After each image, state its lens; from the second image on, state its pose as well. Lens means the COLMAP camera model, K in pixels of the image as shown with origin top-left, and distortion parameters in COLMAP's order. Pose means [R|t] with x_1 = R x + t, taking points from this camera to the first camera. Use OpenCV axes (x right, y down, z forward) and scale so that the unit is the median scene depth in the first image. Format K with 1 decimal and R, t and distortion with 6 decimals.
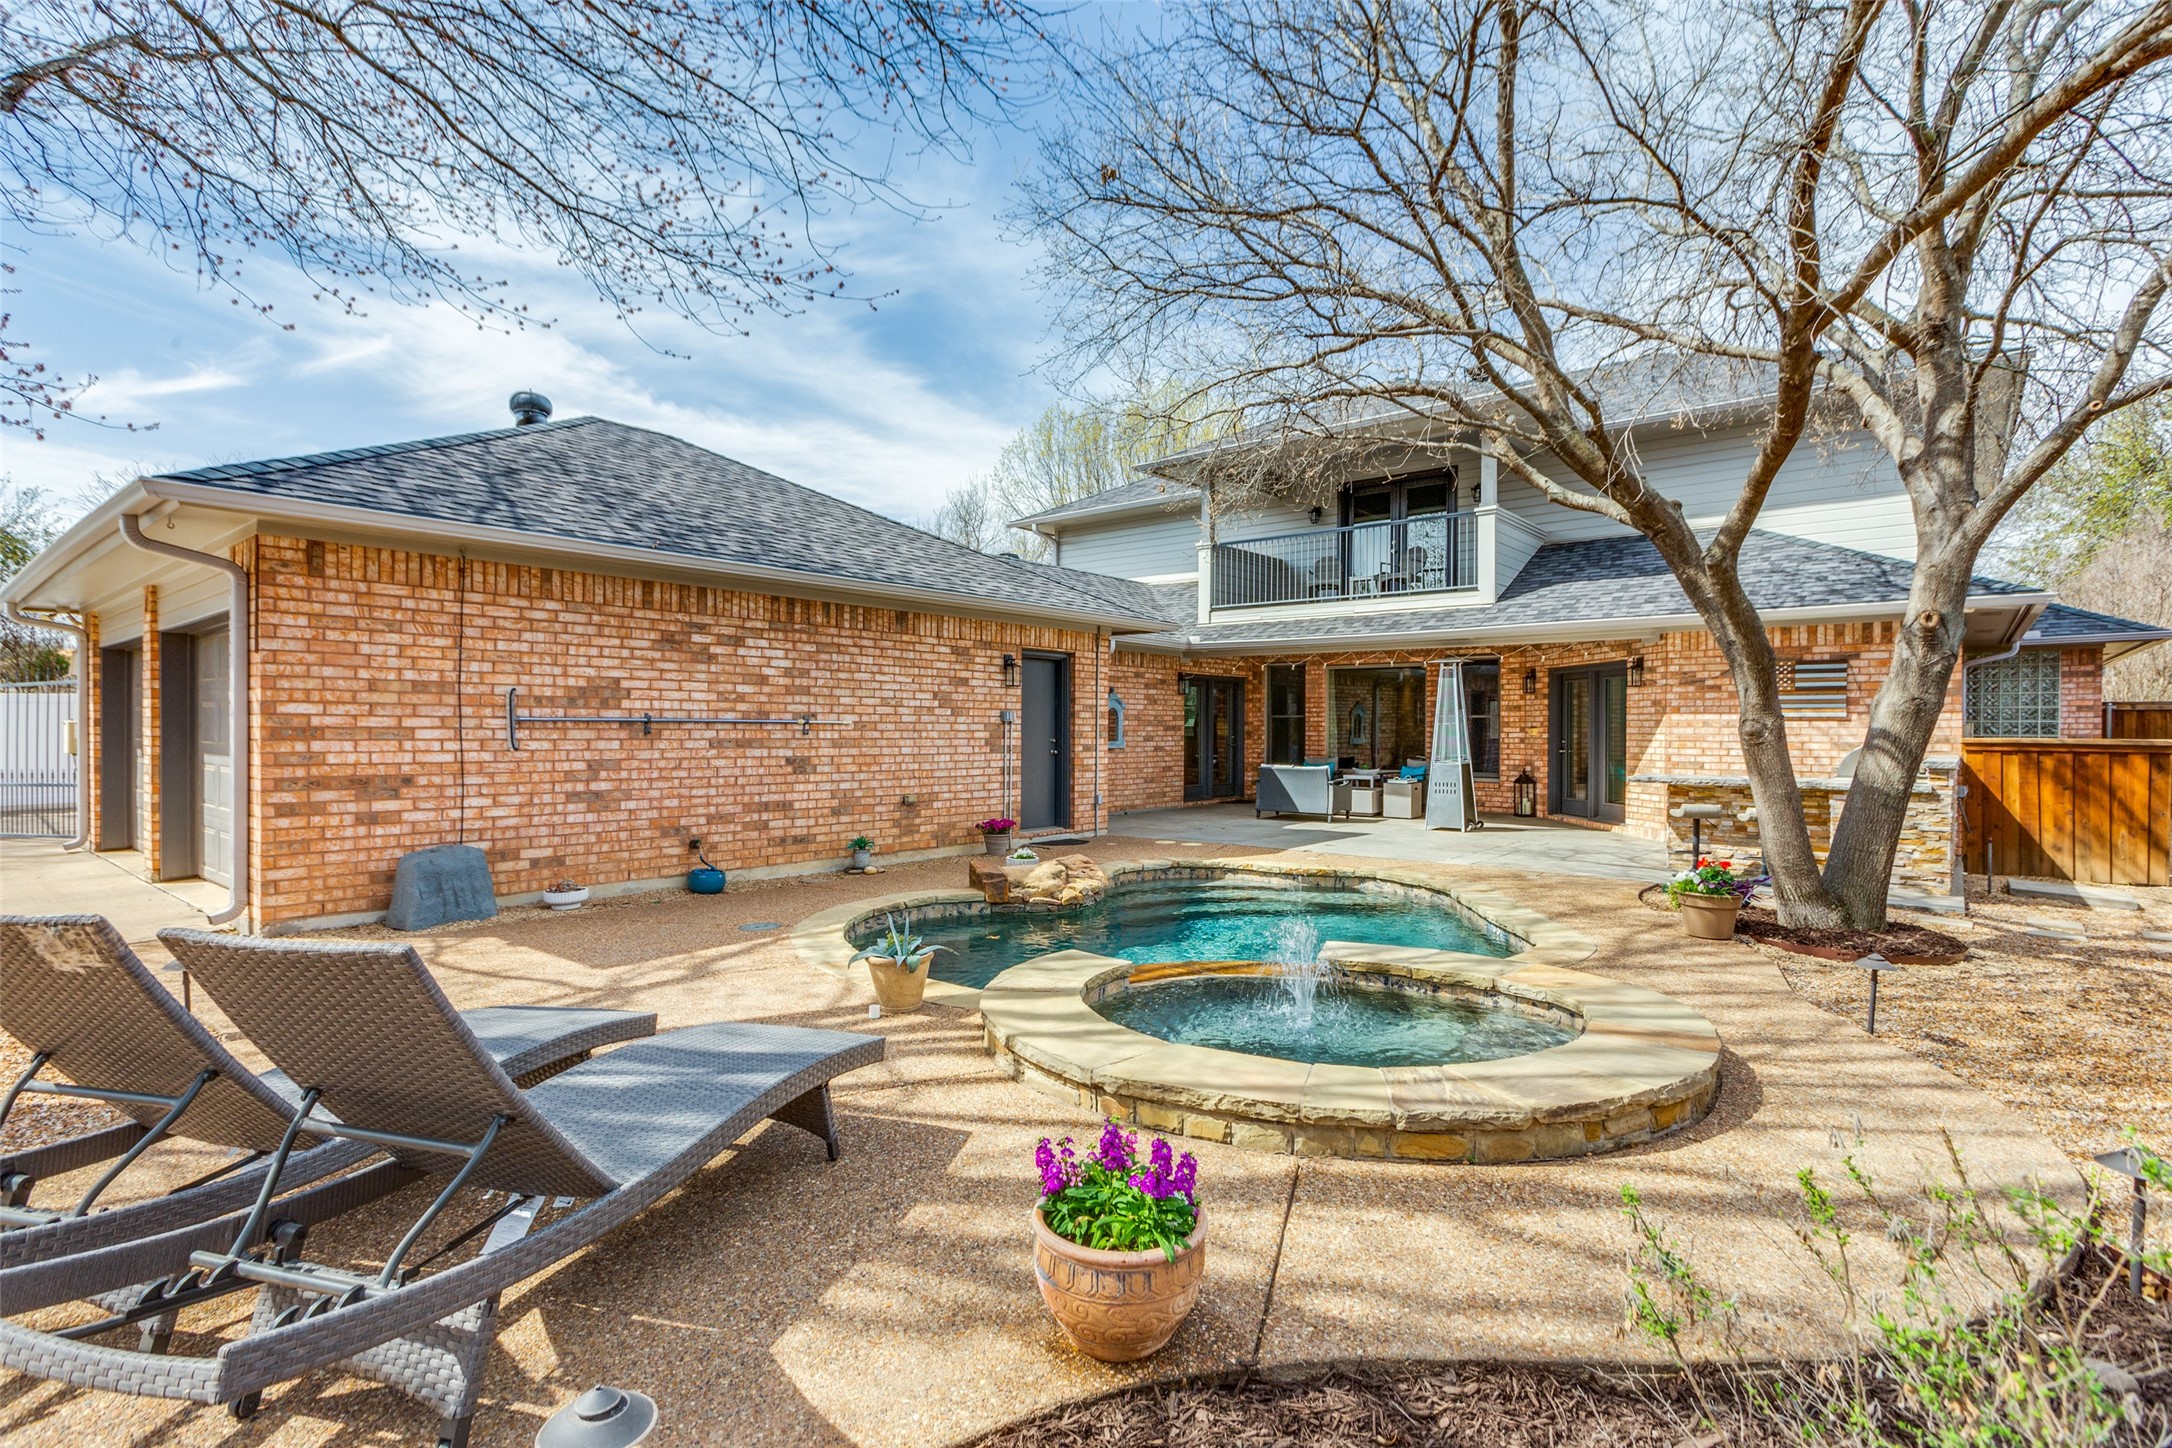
lens RADIAL K [[1031.0, 0, 1155.6], [0, 1031.0, 741.7], [0, 0, 1]] dist [-0.001592, -0.000282]
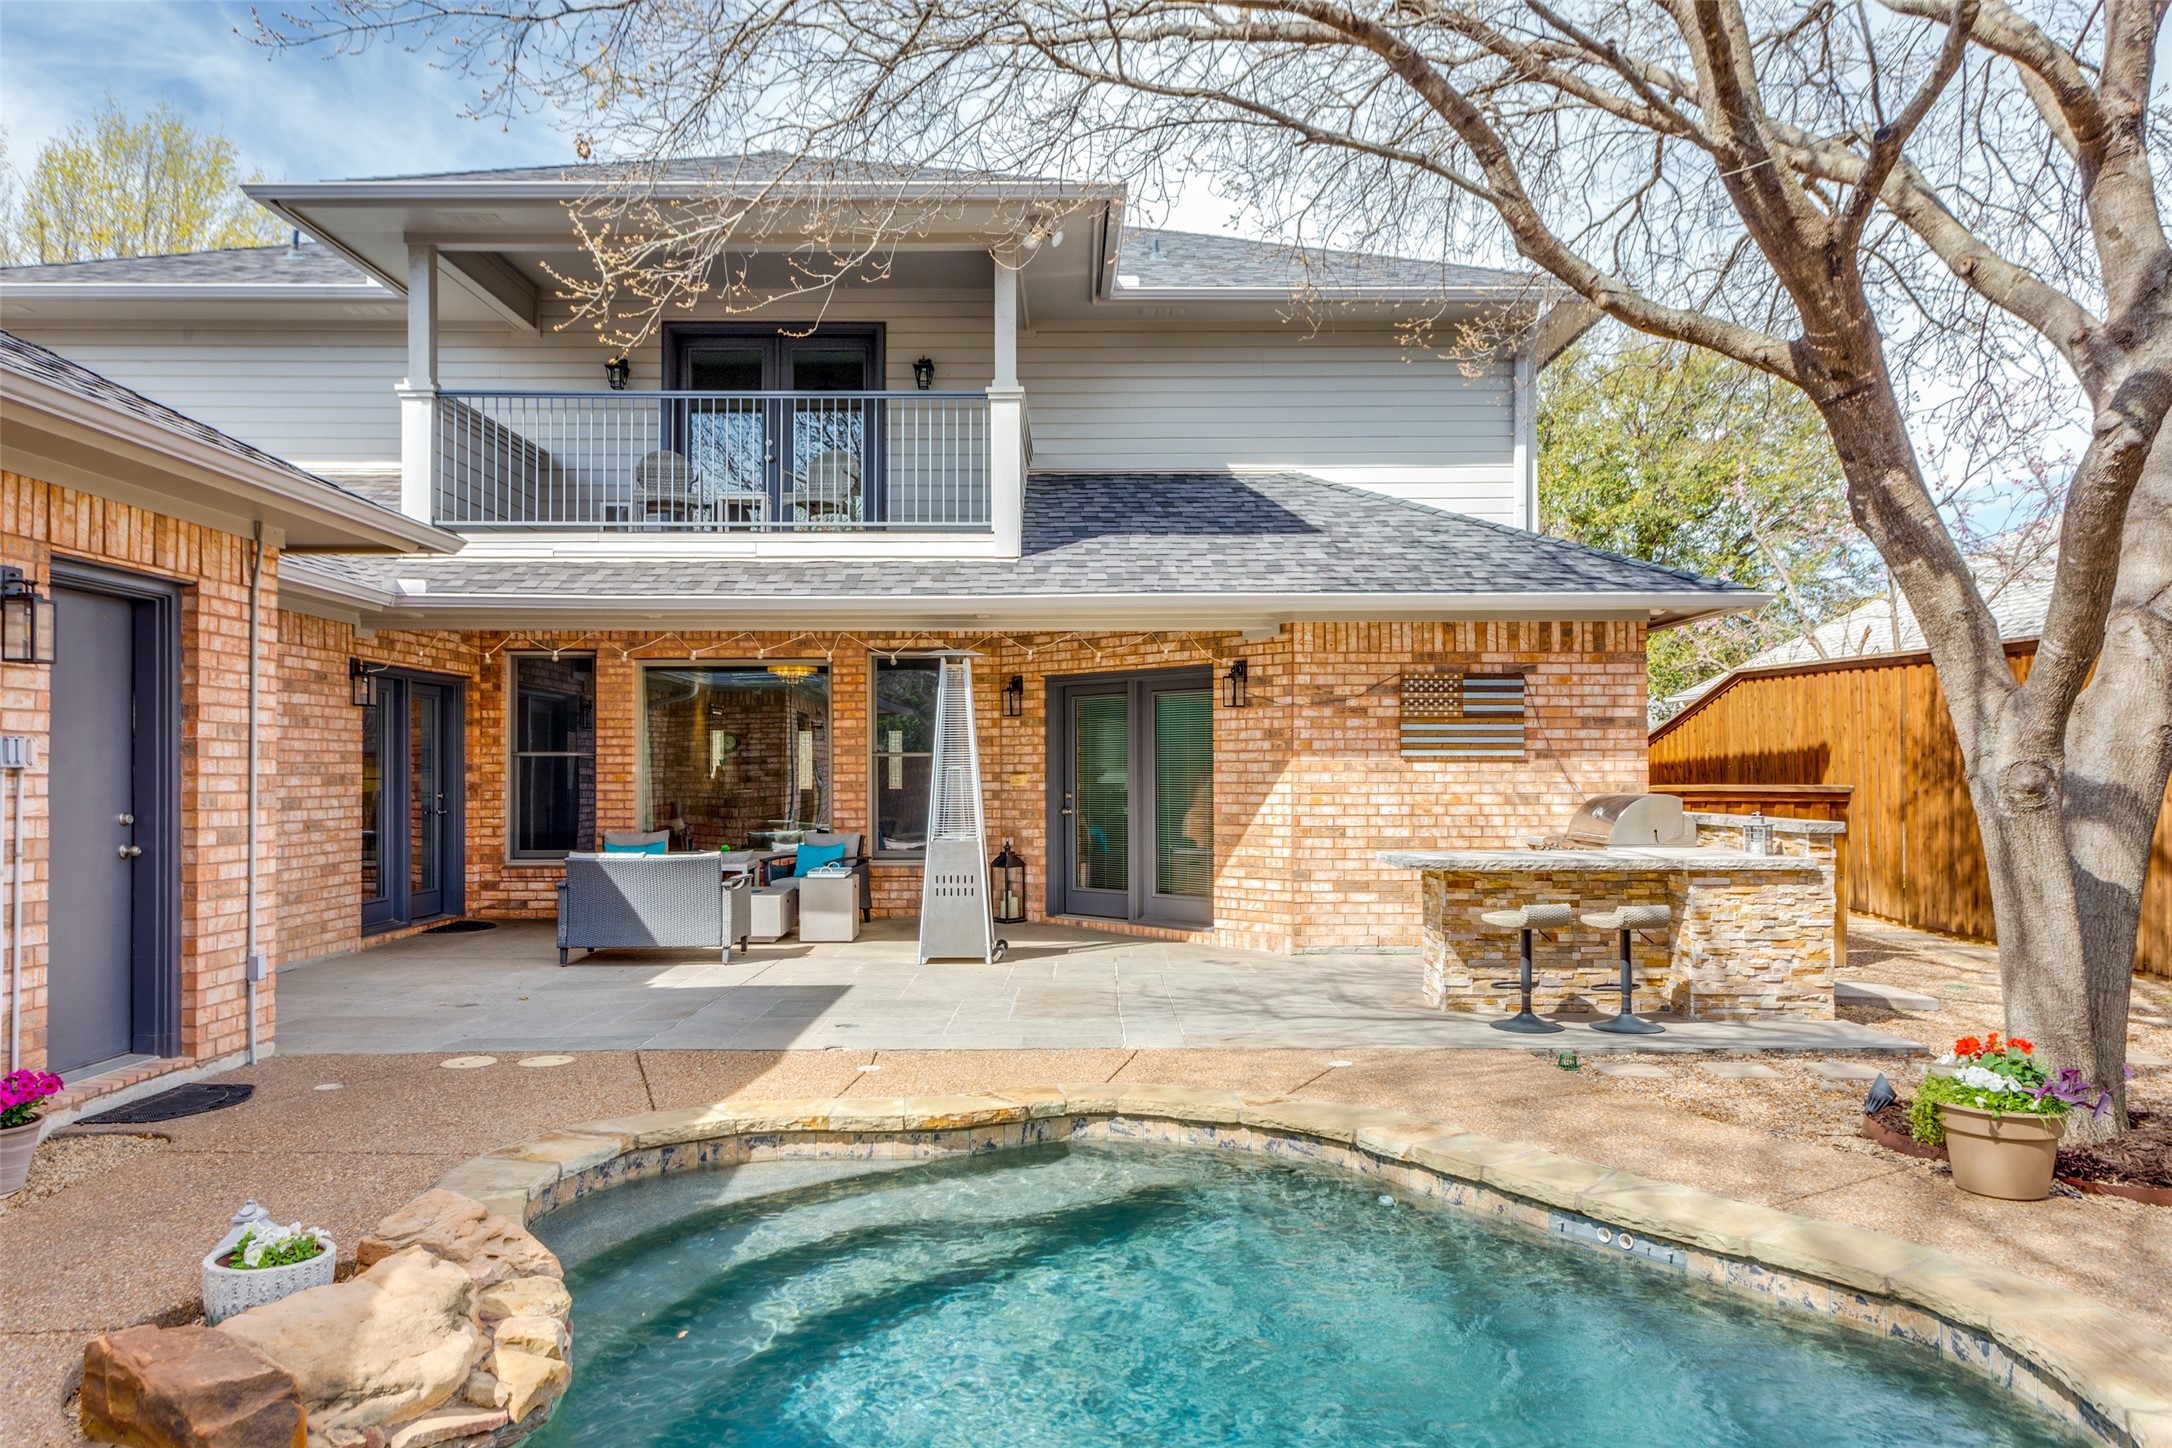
lens RADIAL K [[1416.0, 0, 1081.1], [0, 1416.0, 759.4], [0, 0, 1]] dist [-0.008070, -0.000340]
pose [[0.793314, -0.000221, 0.608812, -0.129320], [0.012836, 0.999784, -0.016362, -0.009220], [-0.608677, 0.020795, 0.793146, 0.382601]]
